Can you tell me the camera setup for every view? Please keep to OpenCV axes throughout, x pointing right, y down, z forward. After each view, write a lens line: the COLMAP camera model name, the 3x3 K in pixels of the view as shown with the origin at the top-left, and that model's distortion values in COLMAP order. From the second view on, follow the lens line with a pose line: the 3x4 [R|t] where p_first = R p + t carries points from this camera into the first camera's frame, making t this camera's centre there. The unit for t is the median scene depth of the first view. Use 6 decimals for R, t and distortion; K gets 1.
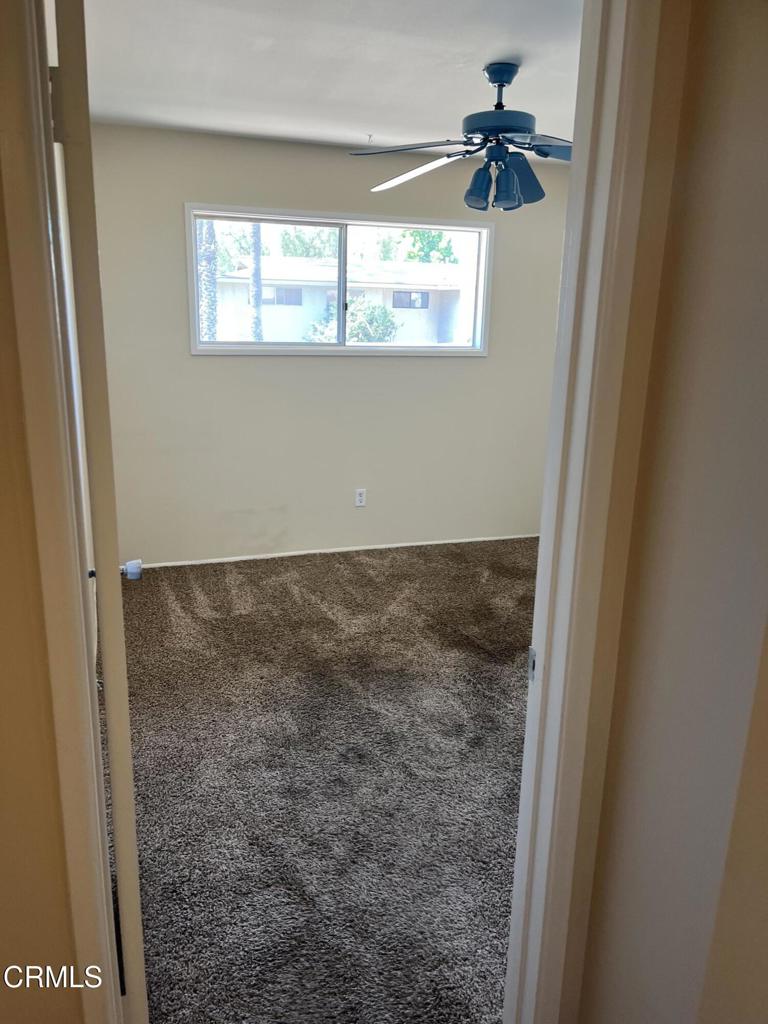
lens RADIAL K [[793.0, 0, 380.2], [0, 793.0, 514.6], [0, 0, 1]] dist [0.083908, -0.090946]
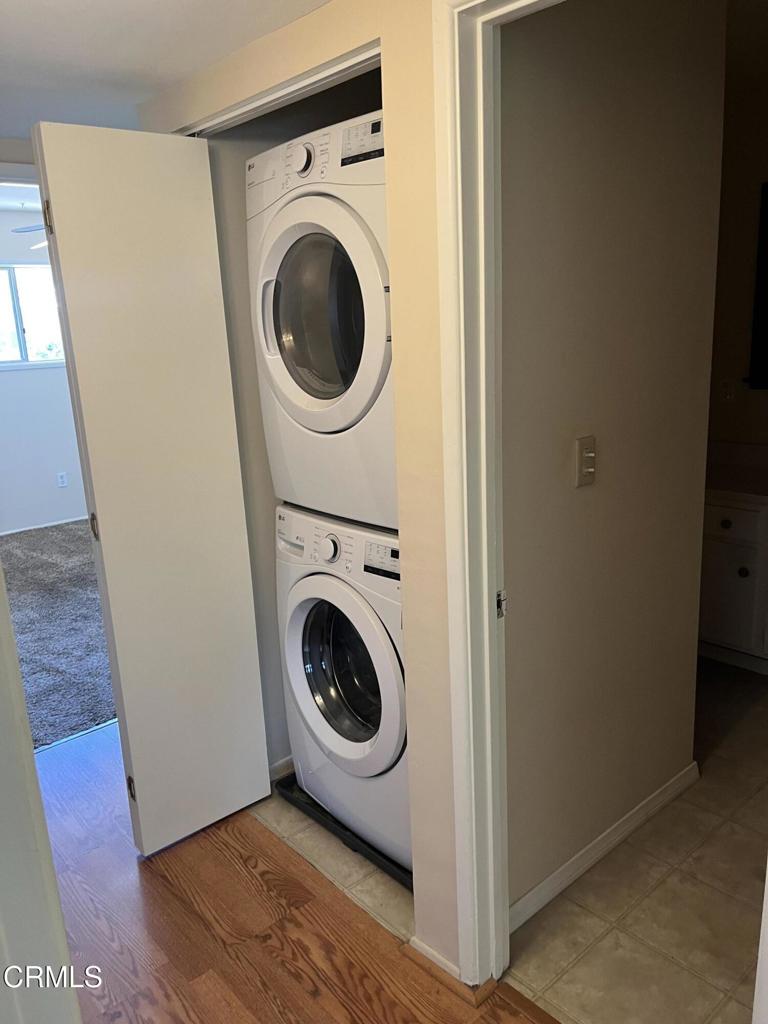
lens RADIAL K [[793.0, 0, 384.6], [0, 793.0, 511.8], [0, 0, 1]] dist [0.083908, -0.090946]
pose [[0.927296, -0.152246, 0.341970, 0.010017], [0.159181, 0.987218, 0.007872, 0.142733], [-0.338797, 0.047135, 0.939678, -0.526362]]
